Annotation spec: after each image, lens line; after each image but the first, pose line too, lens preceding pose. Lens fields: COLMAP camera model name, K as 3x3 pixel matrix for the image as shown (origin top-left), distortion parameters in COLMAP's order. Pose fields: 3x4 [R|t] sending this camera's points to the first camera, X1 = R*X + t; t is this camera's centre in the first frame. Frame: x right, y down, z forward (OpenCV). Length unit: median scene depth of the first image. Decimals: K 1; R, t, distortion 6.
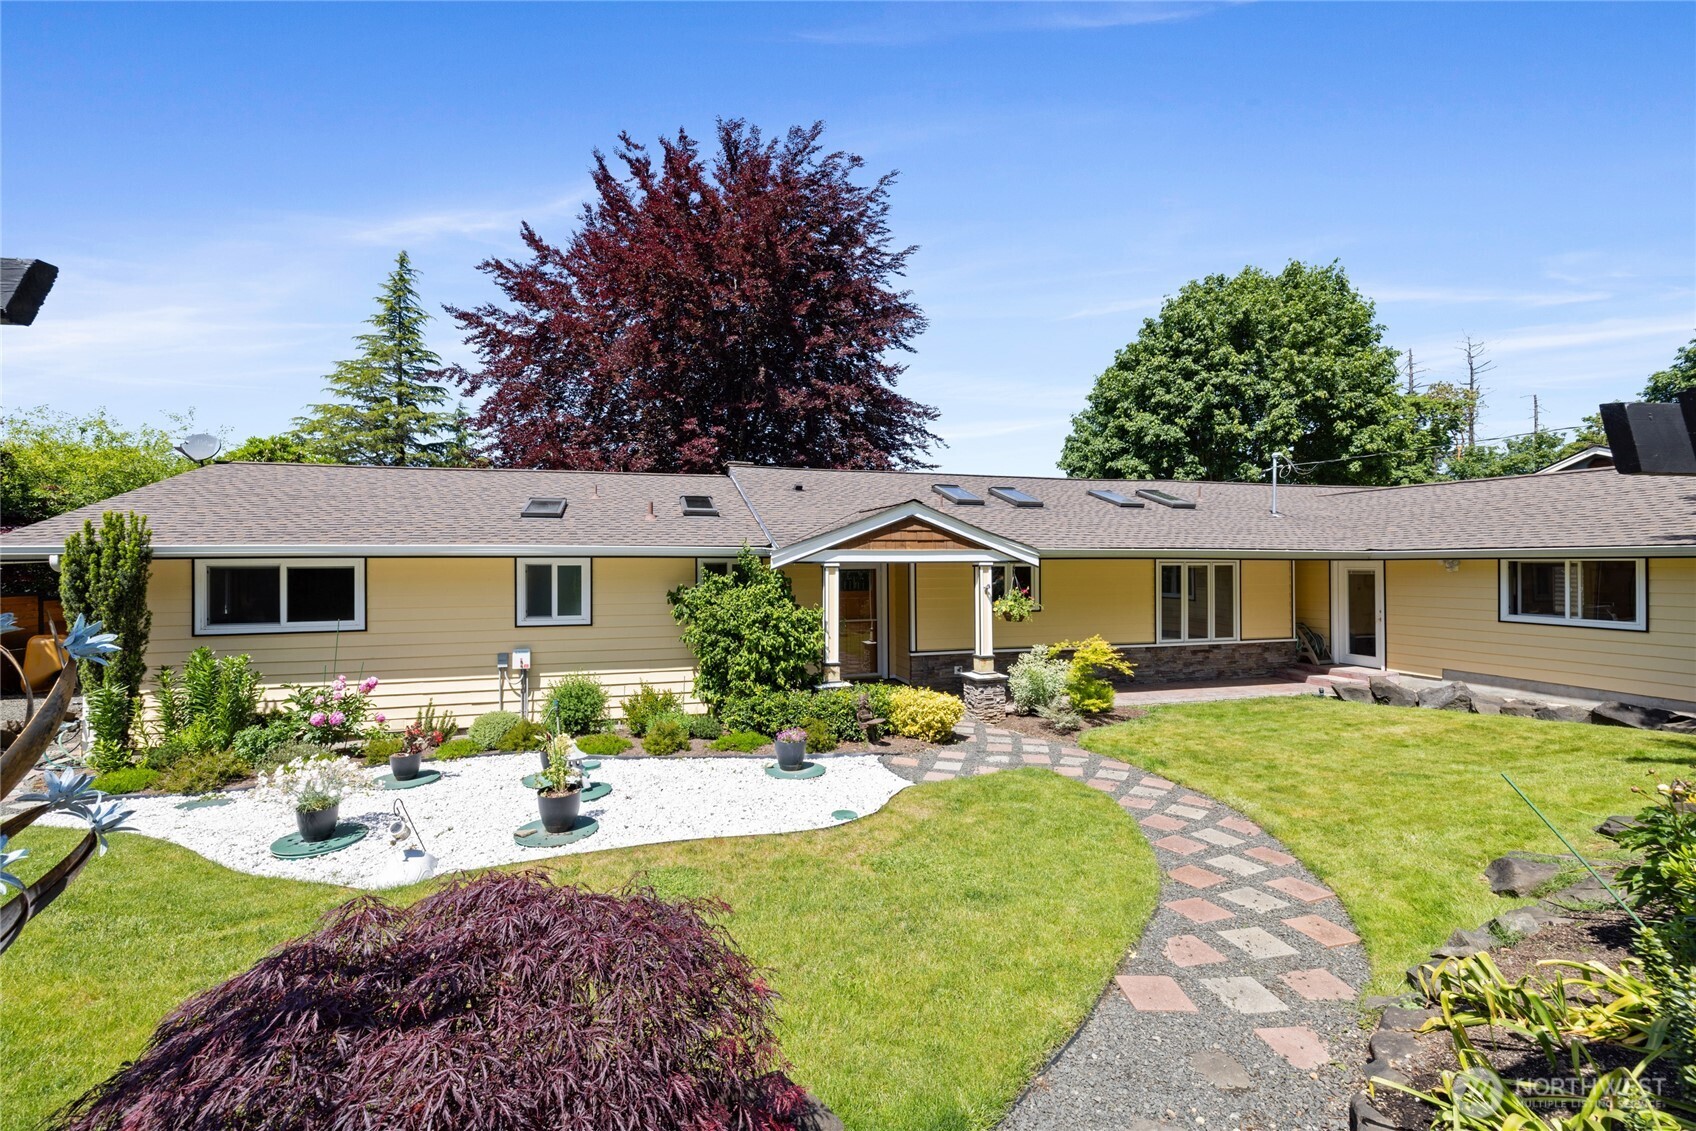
lens RADIAL K [[717.8, 0, 836.8], [0, 717.8, 553.2], [0, 0, 1]] dist [0.003633, 0.000852]
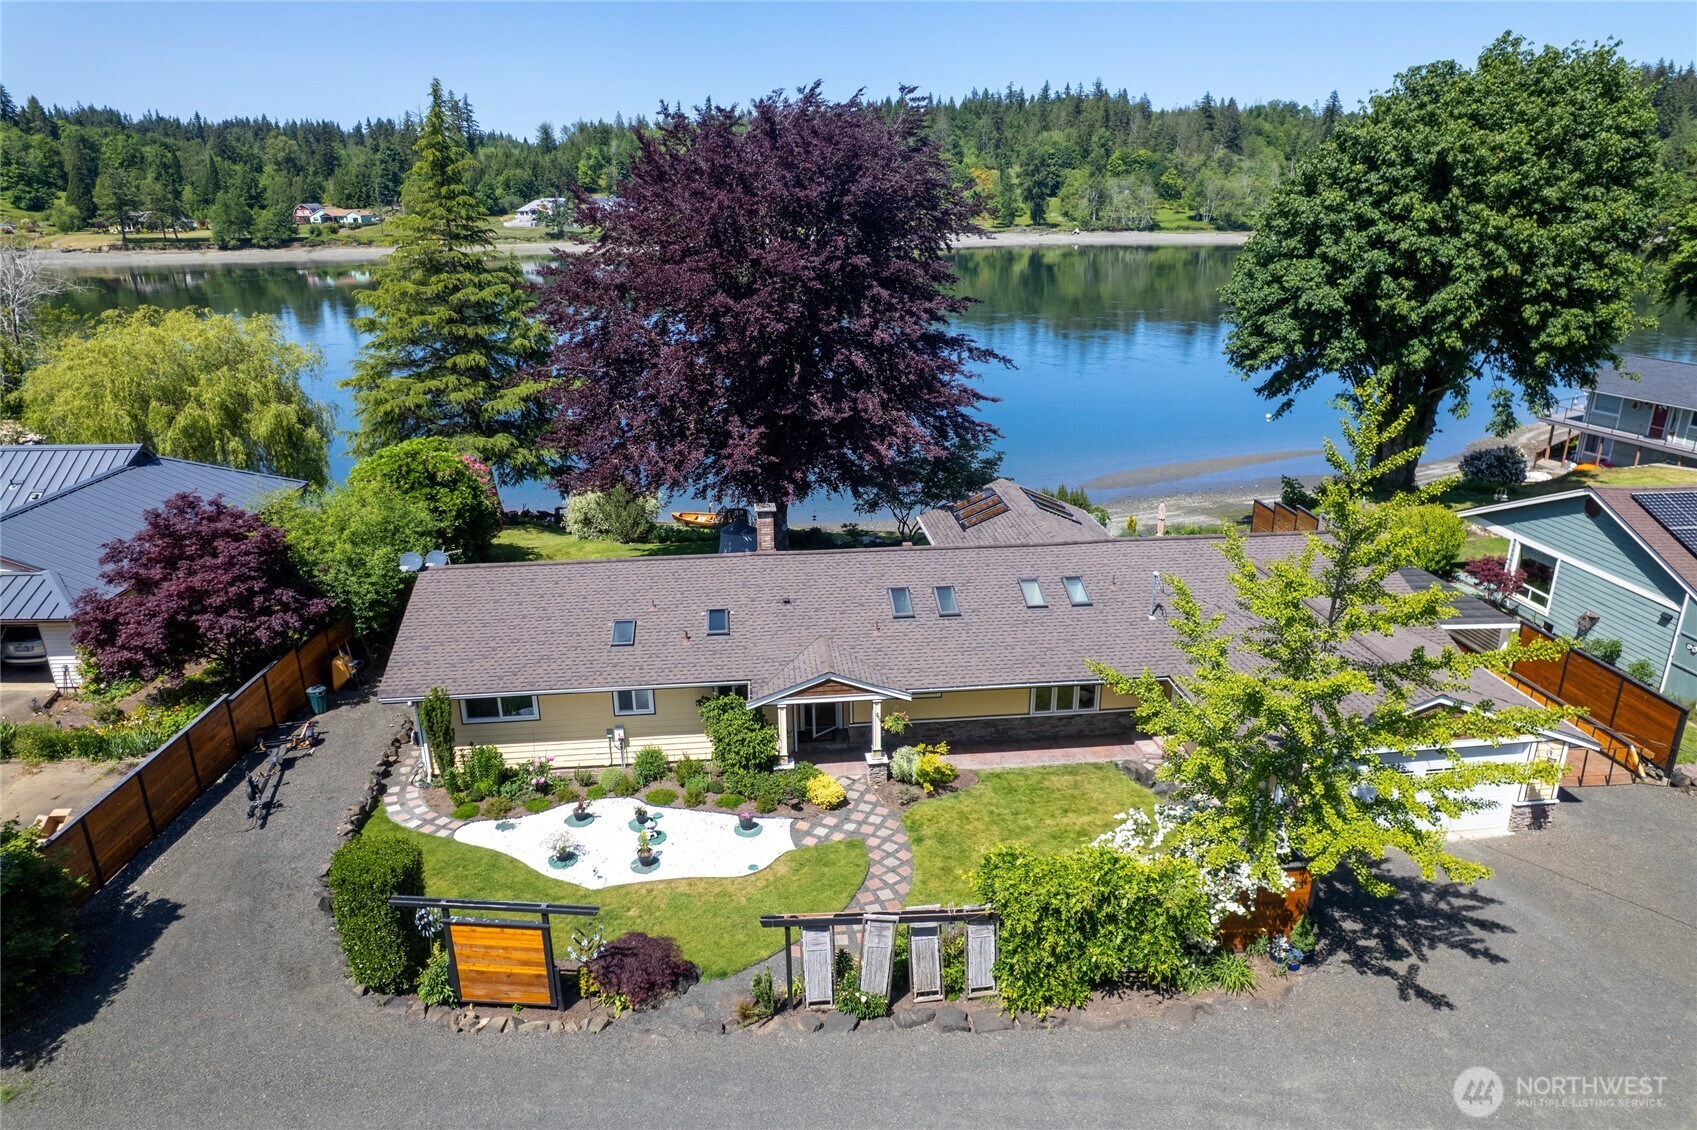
lens RADIAL K [[1072.2, 0, 857.6], [0, 1072.2, 560.6], [0, 0, 1]] dist [-0.040783, 0.030770]
pose [[0.986867, 0.053471, -0.152427, 0.144090], [0.000177, 0.943266, 0.332038, -0.308307], [0.161534, -0.327705, 0.930869, -0.337617]]
